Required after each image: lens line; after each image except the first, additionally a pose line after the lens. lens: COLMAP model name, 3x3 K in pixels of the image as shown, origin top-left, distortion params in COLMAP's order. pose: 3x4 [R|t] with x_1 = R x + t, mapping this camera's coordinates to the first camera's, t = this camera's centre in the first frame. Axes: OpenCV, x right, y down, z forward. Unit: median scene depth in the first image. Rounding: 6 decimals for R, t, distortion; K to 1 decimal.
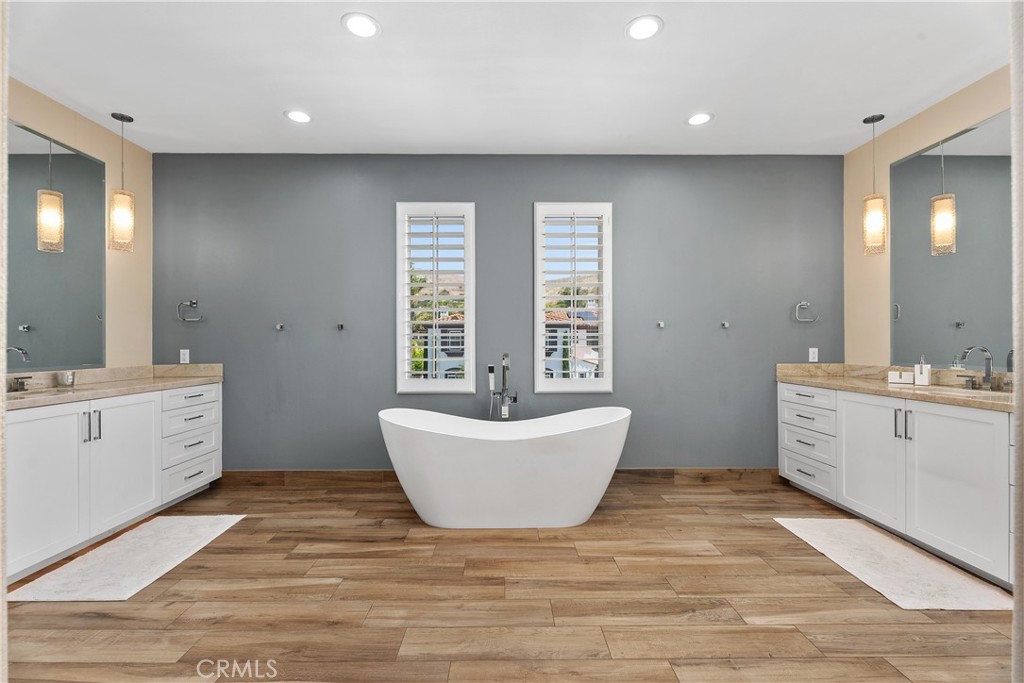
lens RADIAL K [[451.4, 0, 516.3], [0, 451.4, 340.4], [0, 0, 1]] dist [-0.000551, 0.000113]
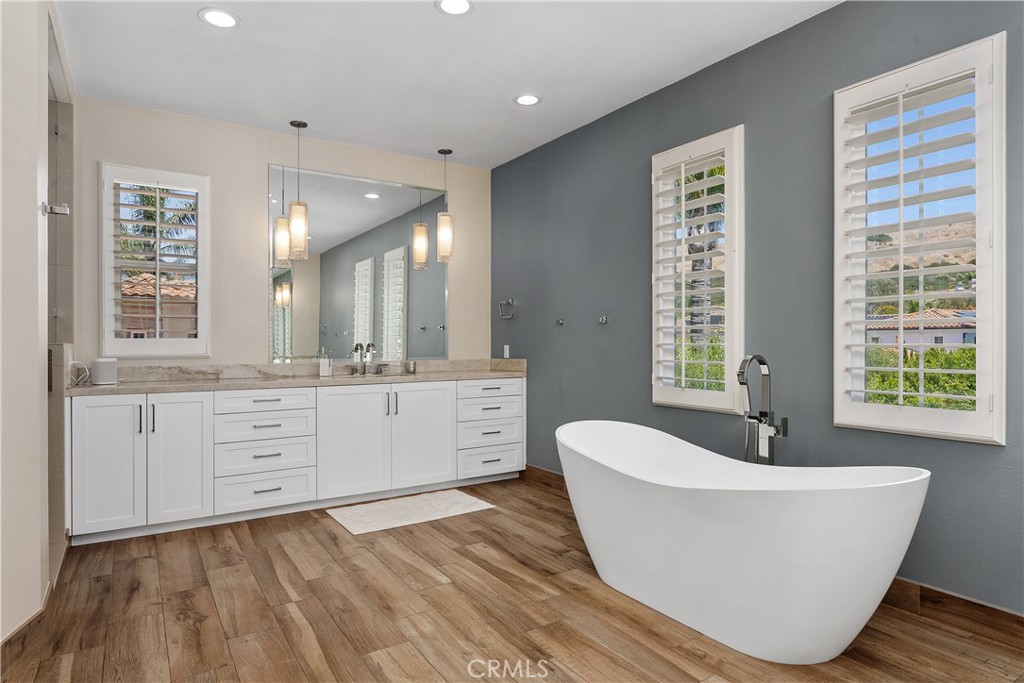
lens RADIAL K [[588.1, 0, 521.1], [0, 588.1, 336.8], [0, 0, 1]] dist [-0.021436, 0.004373]
pose [[0.534881, -0.005114, -0.844912, 0.608175], [0.007681, 0.999970, -0.001190, 0.002932], [0.844892, -0.005853, 0.534904, 0.363552]]
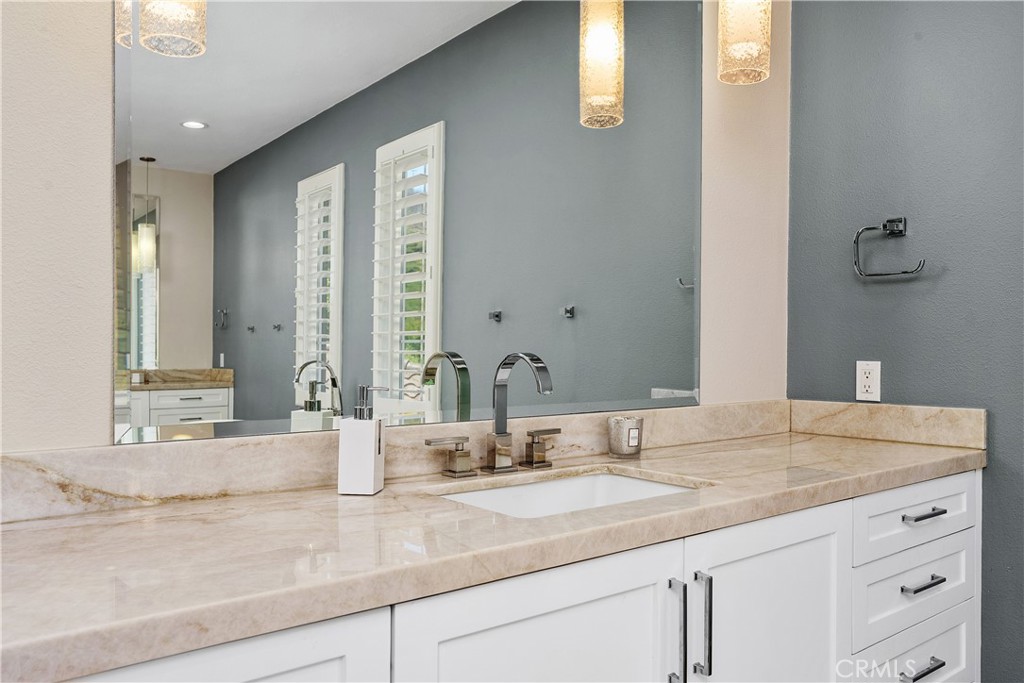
lens RADIAL K [[772.4, 0, 507.1], [0, 772.4, 344.4], [0, 0, 1]] dist [-0.011001, -0.000917]
pose [[0.591954, 0.005495, -0.805953, -0.544481], [-0.004079, 0.999984, 0.003822, 0.007896], [0.805961, 0.001025, 0.591968, 0.545799]]
